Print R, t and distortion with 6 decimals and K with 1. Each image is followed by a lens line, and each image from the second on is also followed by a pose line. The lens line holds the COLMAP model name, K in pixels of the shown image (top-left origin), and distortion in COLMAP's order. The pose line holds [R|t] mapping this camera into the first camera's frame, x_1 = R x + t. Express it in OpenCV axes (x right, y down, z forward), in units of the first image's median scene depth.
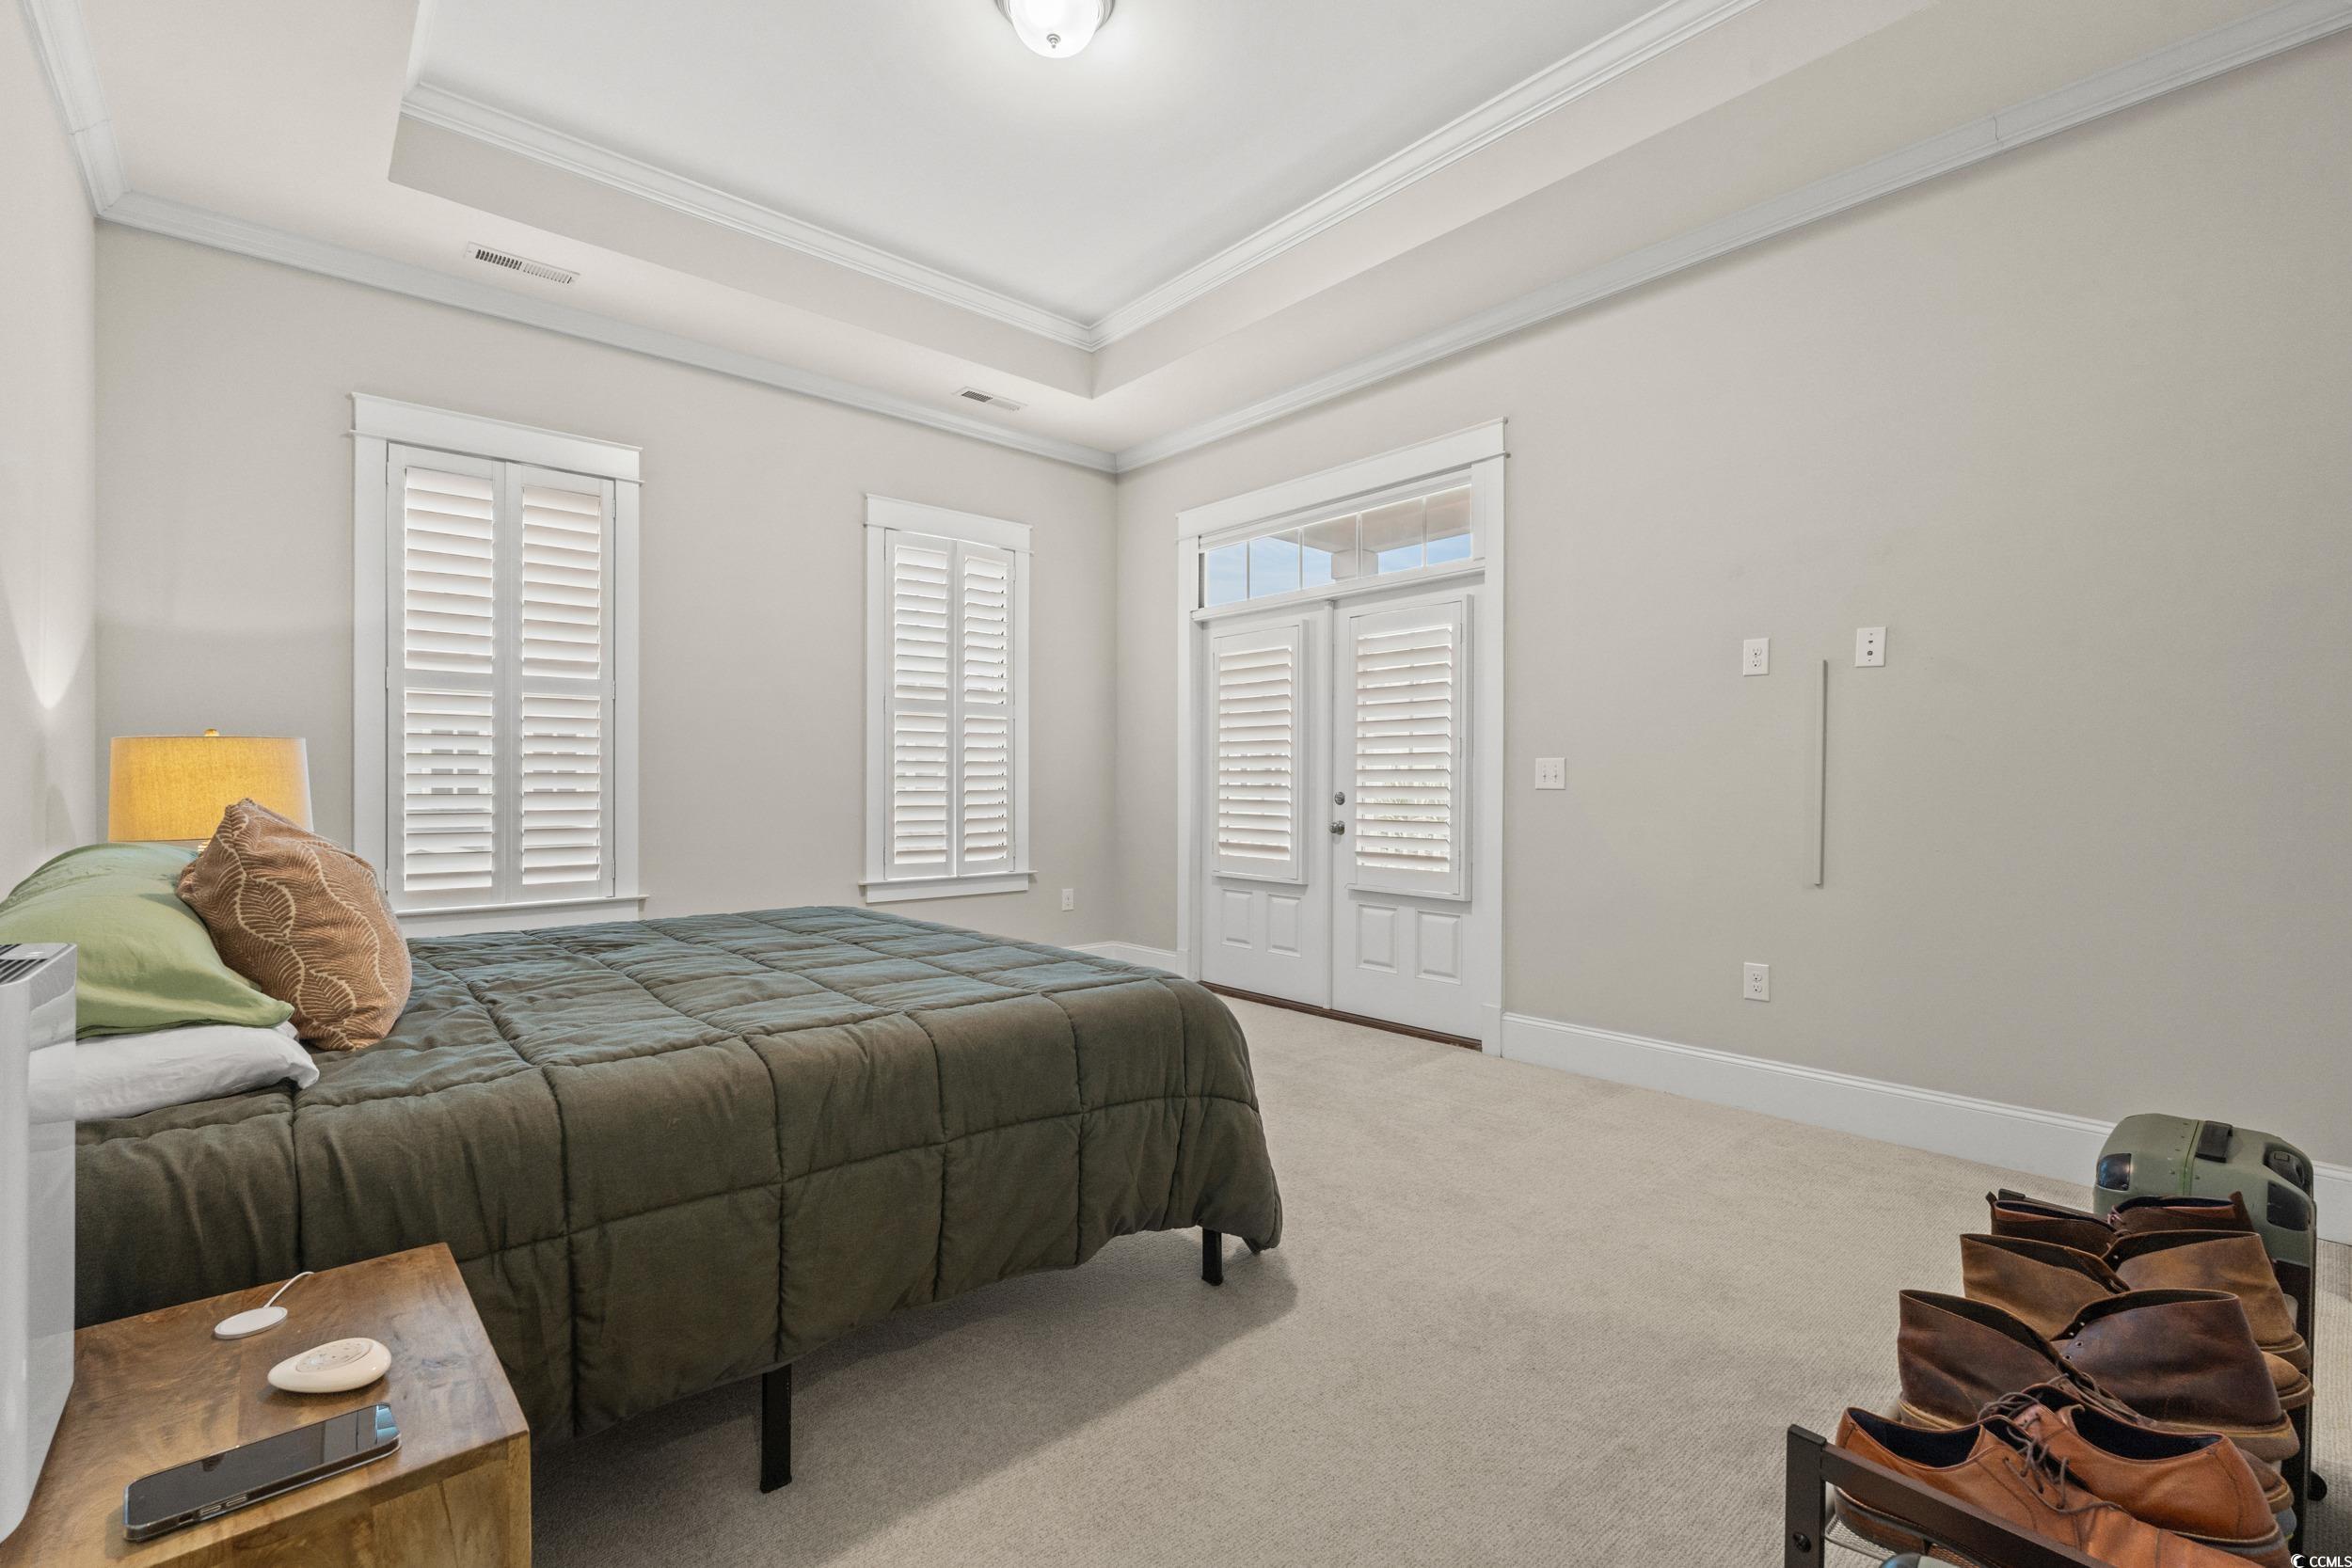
lens RADIAL K [[1031.5, 0, 1180.5], [0, 1031.5, 787.0], [0, 0, 1]] dist [0.000346, 0.000101]
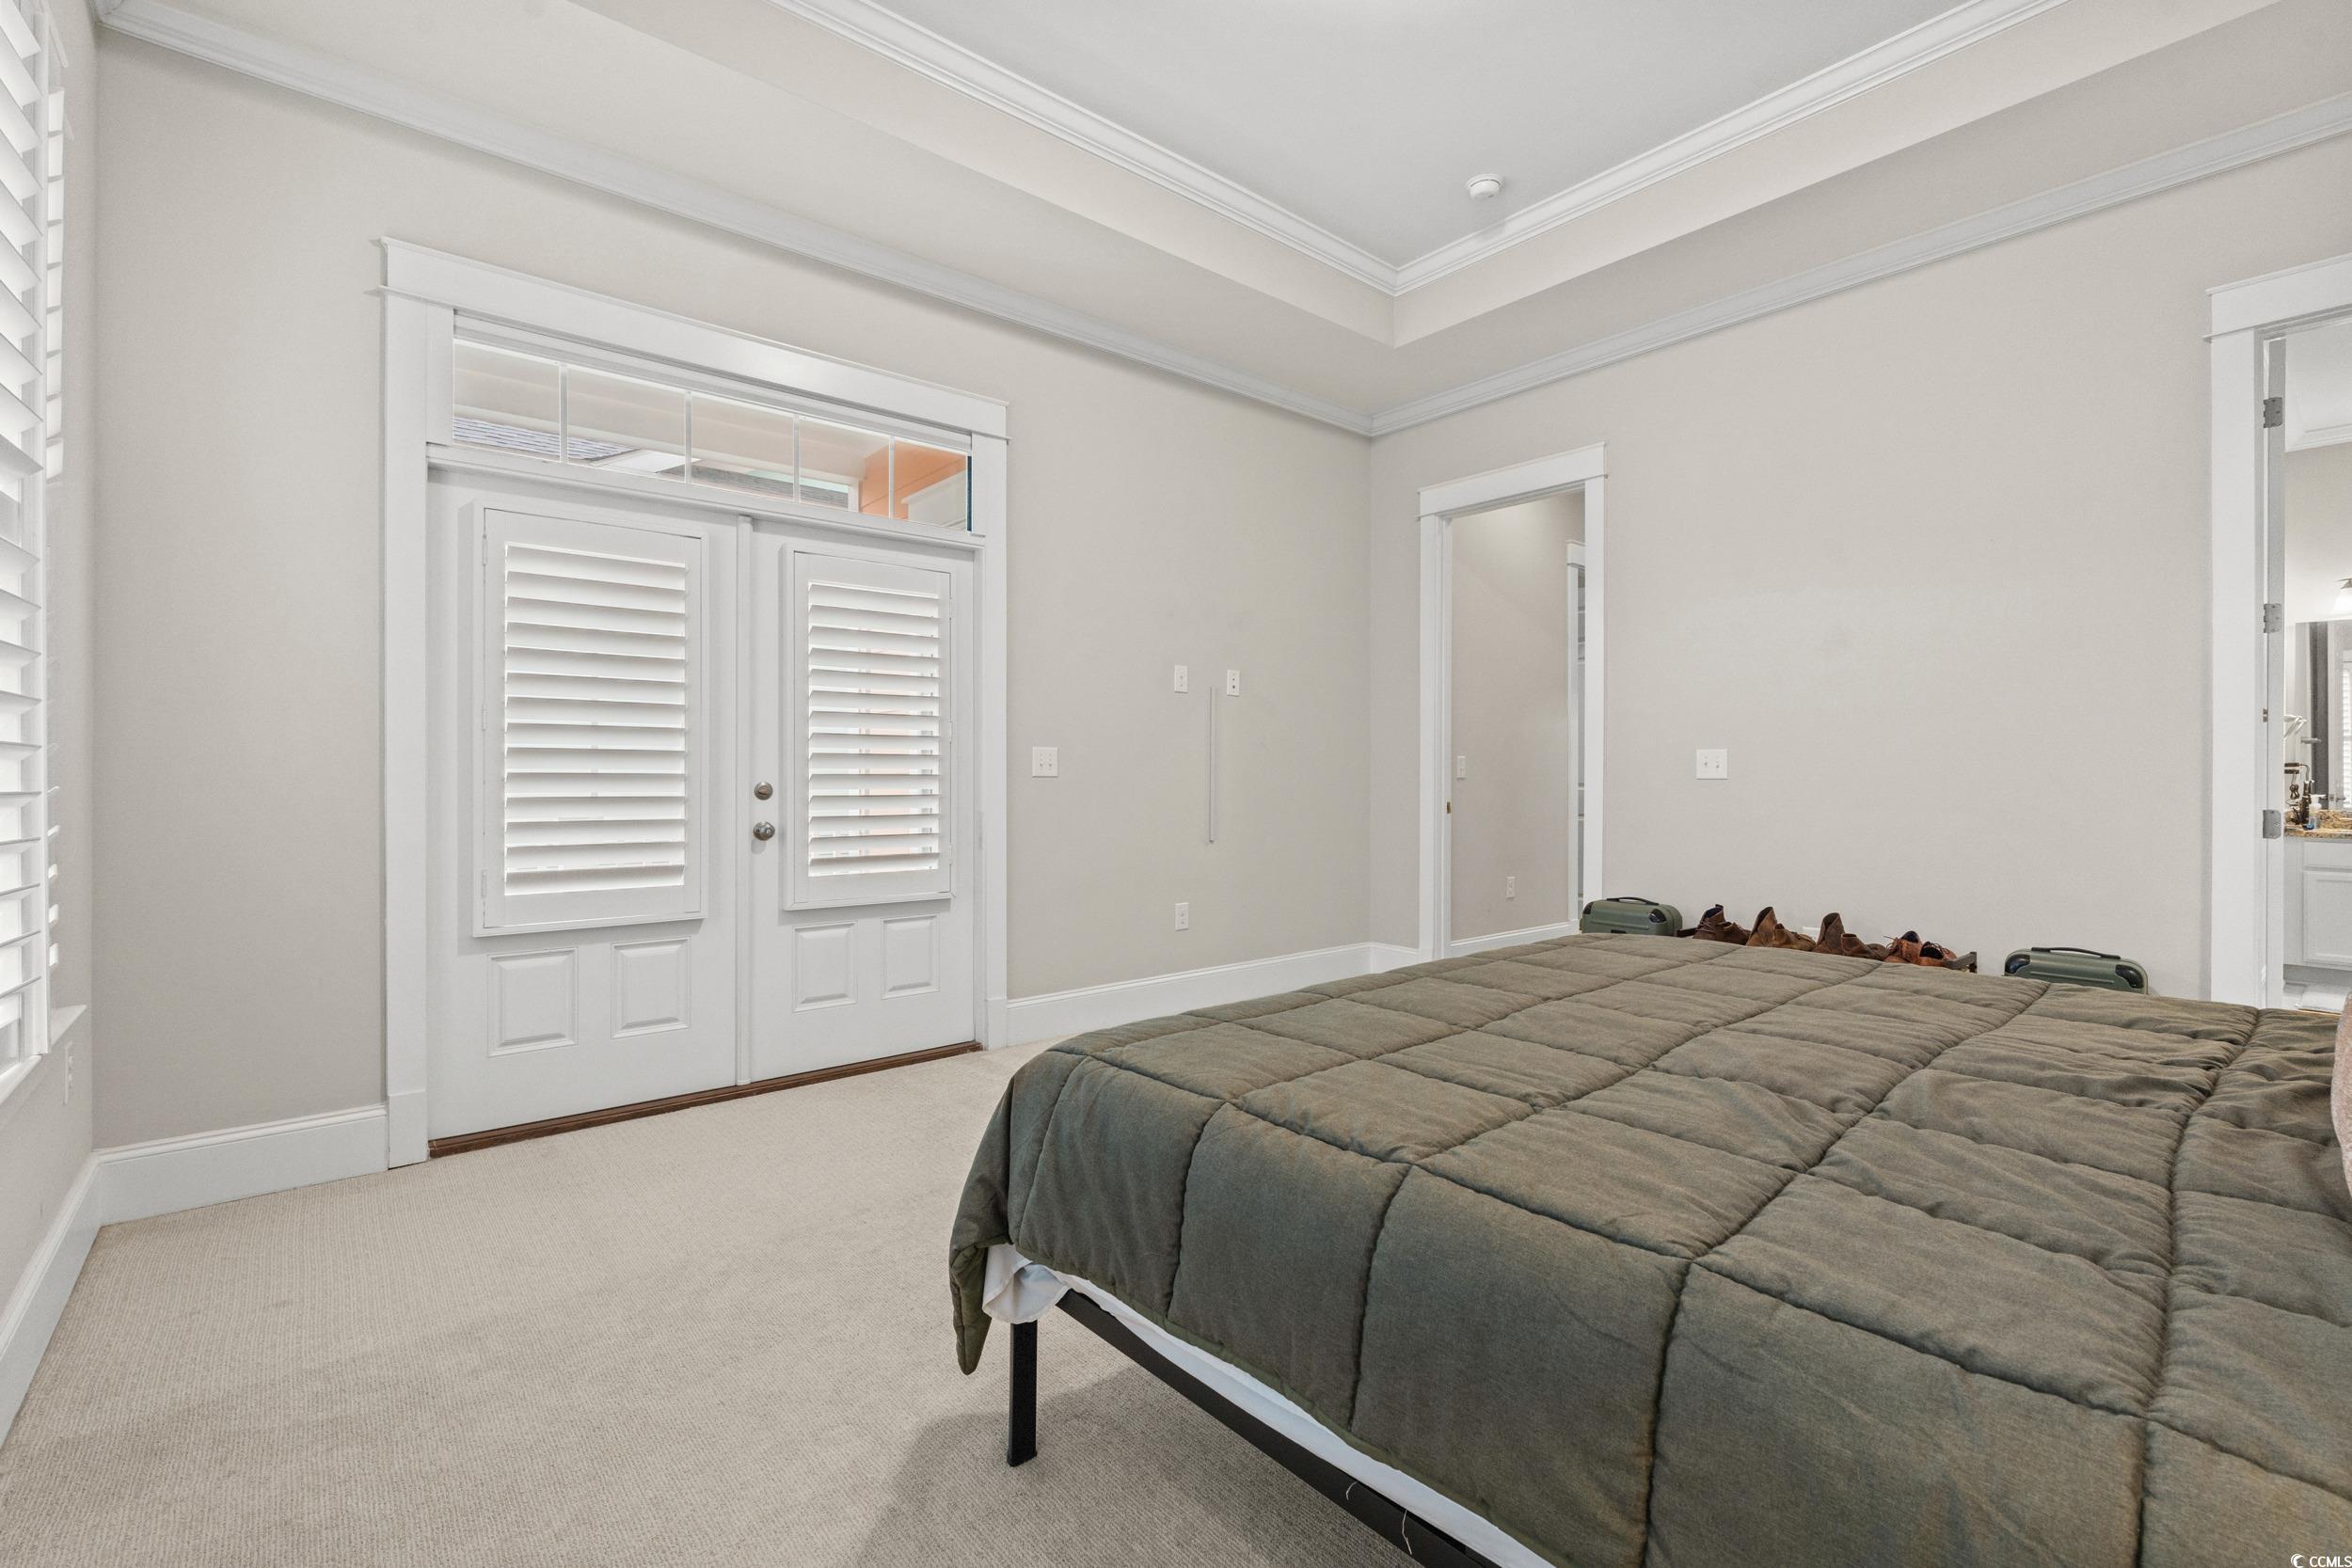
lens RADIAL K [[1031.5, 0, 1176.3], [0, 1031.5, 787.3], [0, 0, 1]] dist [0.000346, 0.000101]
pose [[0.029319, -0.011202, 0.999507, -0.613724], [0.004901, 0.999927, 0.011063, 0.001474], [-0.999558, 0.004574, 0.029371, 0.731683]]
